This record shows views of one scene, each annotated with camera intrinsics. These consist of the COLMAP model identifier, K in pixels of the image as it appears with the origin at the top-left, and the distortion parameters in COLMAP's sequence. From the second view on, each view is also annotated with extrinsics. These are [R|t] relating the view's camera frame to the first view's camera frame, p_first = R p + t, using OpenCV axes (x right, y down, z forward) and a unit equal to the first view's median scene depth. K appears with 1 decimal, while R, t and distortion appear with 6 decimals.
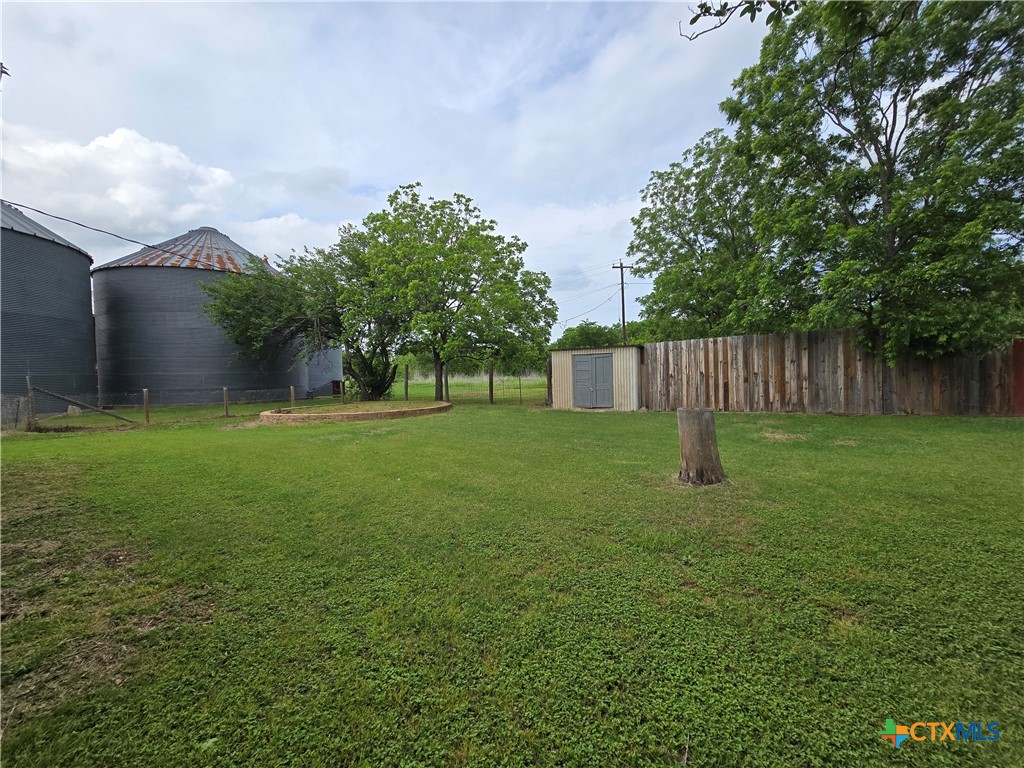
lens RADIAL K [[413.0, 0, 520.5], [0, 413.0, 387.2], [0, 0, 1]] dist [-0.000673, -0.000367]
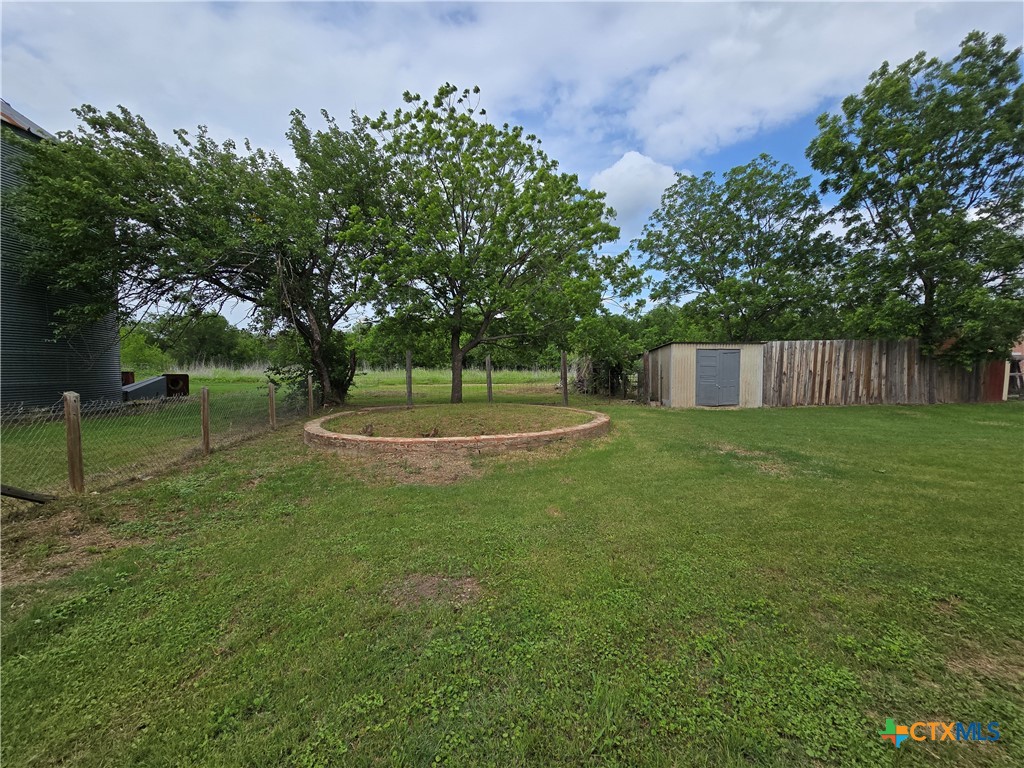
lens RADIAL K [[413.0, 0, 520.5], [0, 413.0, 387.2], [0, 0, 1]] dist [-0.000673, -0.000367]
pose [[0.814027, -0.008188, 0.580769, -2.560666], [-0.000957, 0.999880, 0.015439, -0.024256], [-0.580826, -0.013124, 0.813922, 1.679969]]
